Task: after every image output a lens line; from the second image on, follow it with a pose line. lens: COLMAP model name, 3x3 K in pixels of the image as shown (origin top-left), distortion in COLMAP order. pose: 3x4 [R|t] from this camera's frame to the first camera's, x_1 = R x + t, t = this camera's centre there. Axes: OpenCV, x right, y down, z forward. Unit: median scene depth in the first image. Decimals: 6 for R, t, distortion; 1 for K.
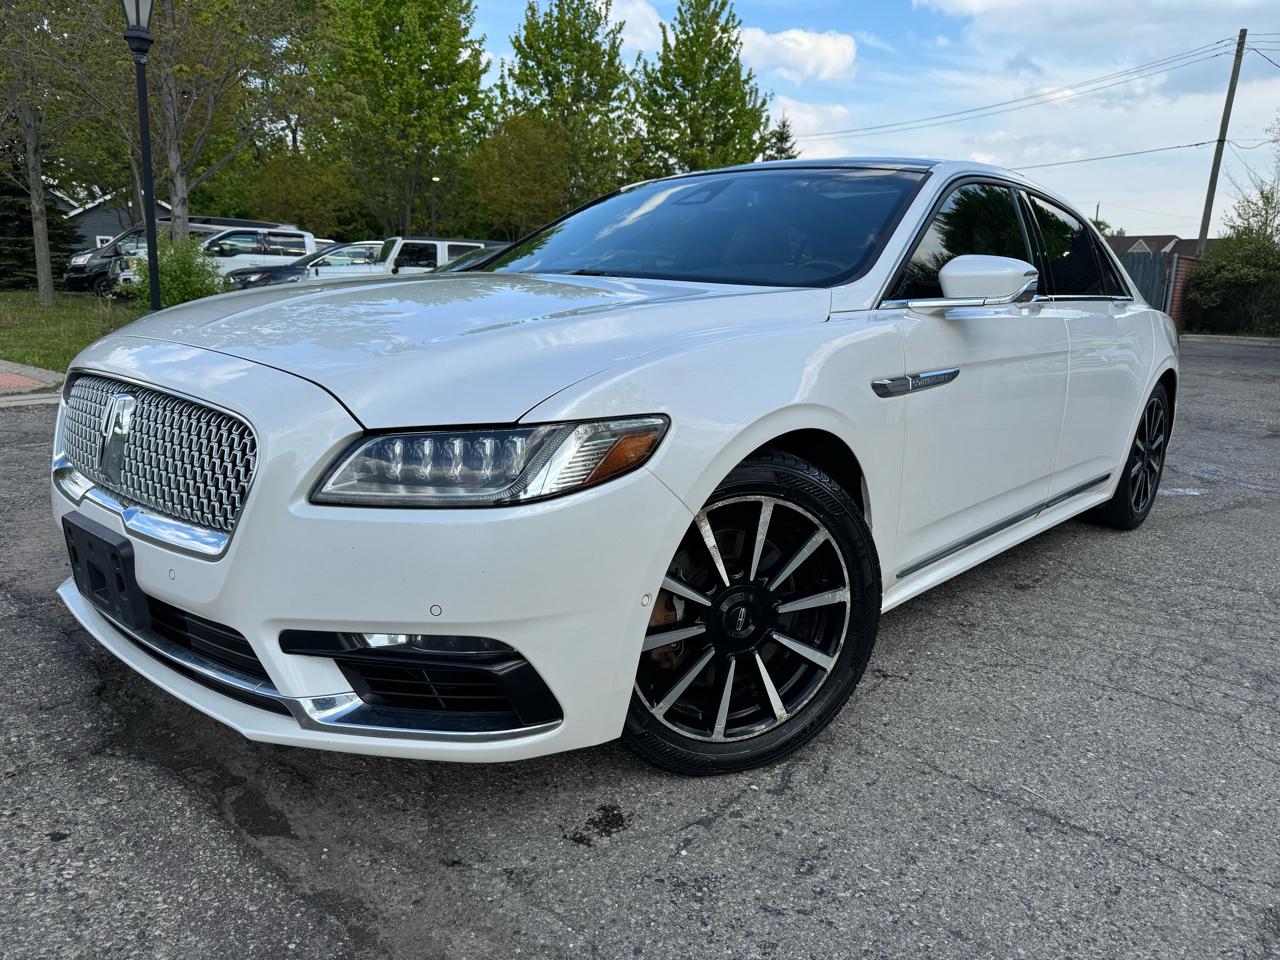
lens RADIAL K [[934.7, 0, 667.9], [0, 934.7, 474.1], [0, 0, 1]] dist [0.001467, -0.005802]
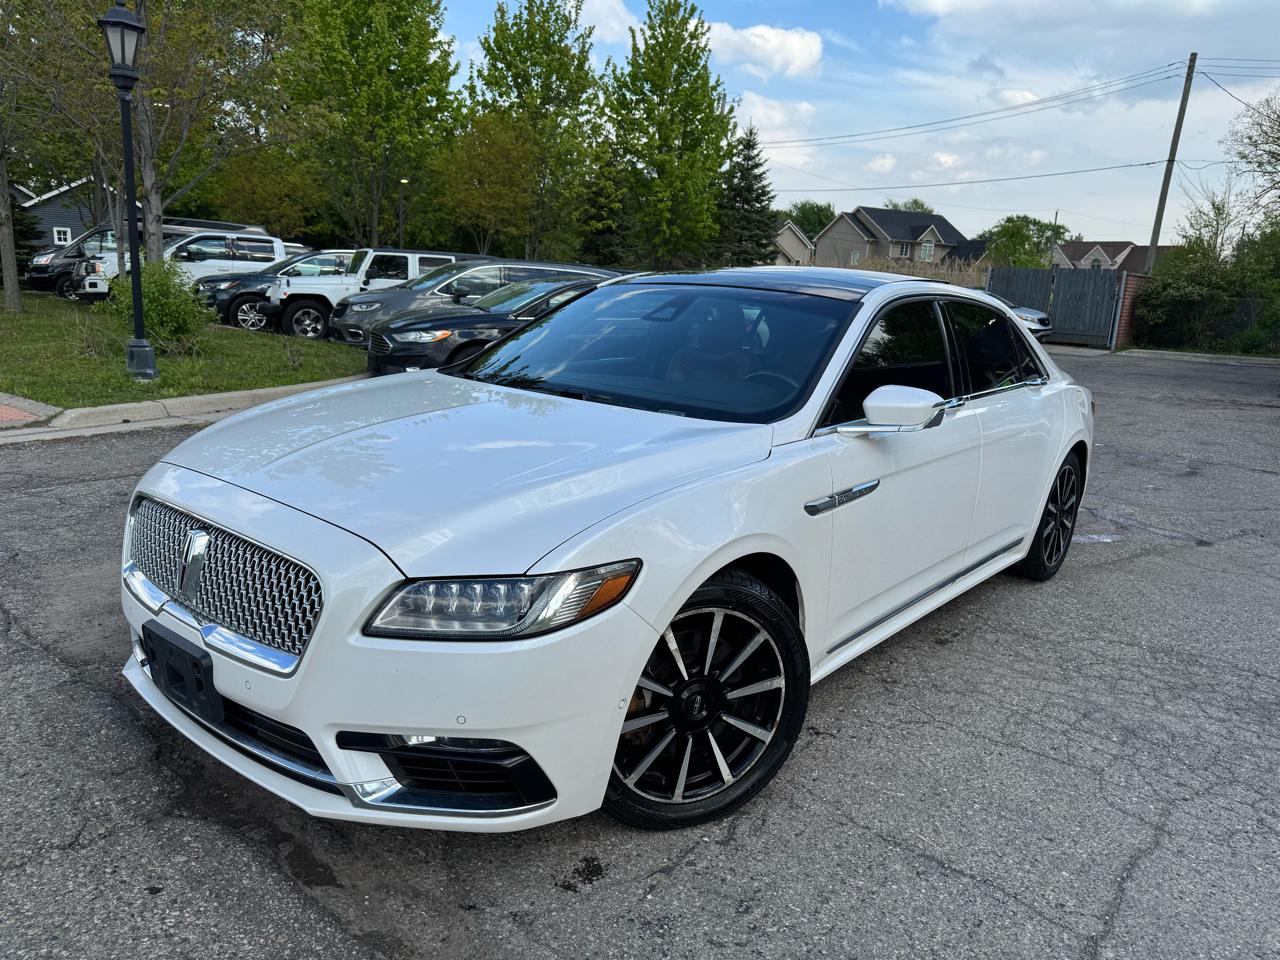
lens RADIAL K [[934.6, 0, 672.3], [0, 934.6, 482.7], [0, 0, 1]] dist [0.008568, -0.011679]
pose [[0.999054, 0.009210, 0.042506, -0.009946], [-0.009996, 0.999783, 0.018302, -0.160182], [-0.042328, -0.018709, 0.998929, -0.235504]]
